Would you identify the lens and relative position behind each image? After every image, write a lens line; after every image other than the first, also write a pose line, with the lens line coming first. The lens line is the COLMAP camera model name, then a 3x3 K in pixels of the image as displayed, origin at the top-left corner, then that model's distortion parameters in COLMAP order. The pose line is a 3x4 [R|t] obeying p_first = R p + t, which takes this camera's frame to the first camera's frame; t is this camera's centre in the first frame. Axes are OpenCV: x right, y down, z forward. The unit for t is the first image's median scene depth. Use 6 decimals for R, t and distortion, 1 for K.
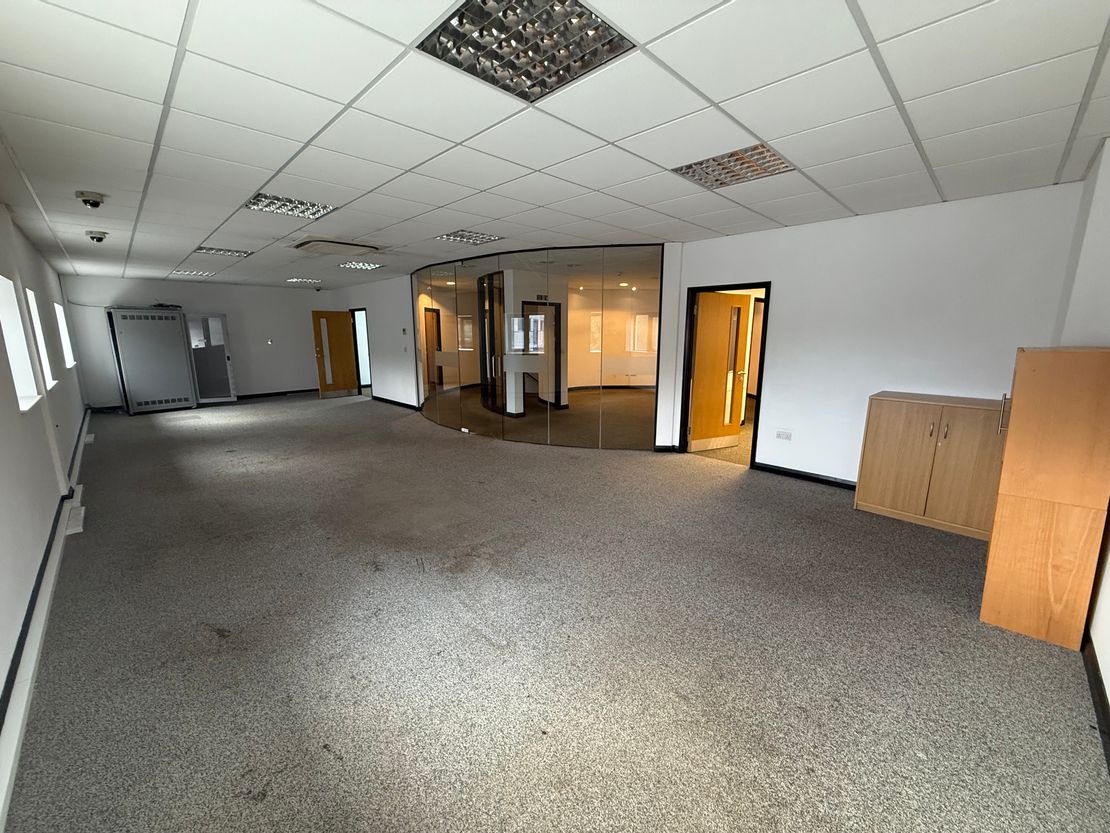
lens RADIAL K [[443.6, 0, 553.0], [0, 443.6, 418.7], [0, 0, 1]] dist [-0.003843, 0.000215]
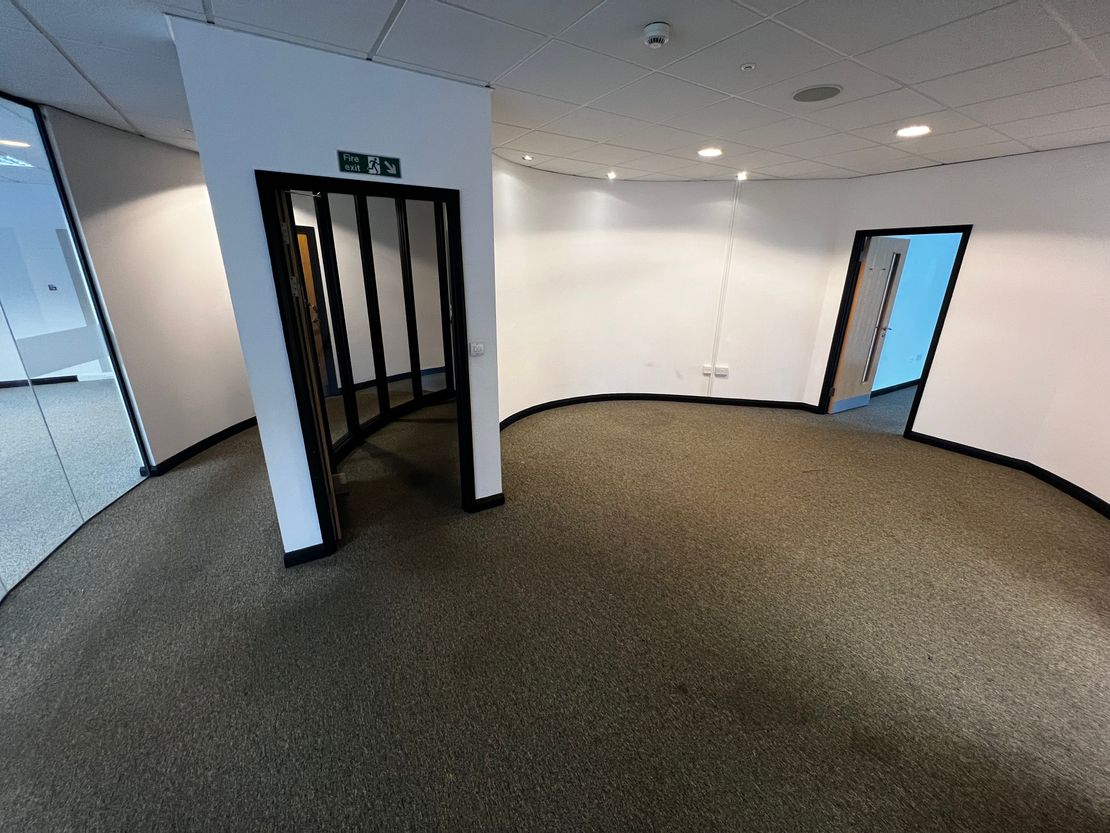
lens RADIAL K [[443.9, 0, 555.2], [0, 443.9, 420.3], [0, 0, 1]] dist [-0.001501, -0.000137]
pose [[0.976624, 0.083764, -0.197963, 0.178203], [-0.055255, 0.987831, 0.145387, -0.182291], [0.207732, -0.131049, 0.969367, 0.829181]]
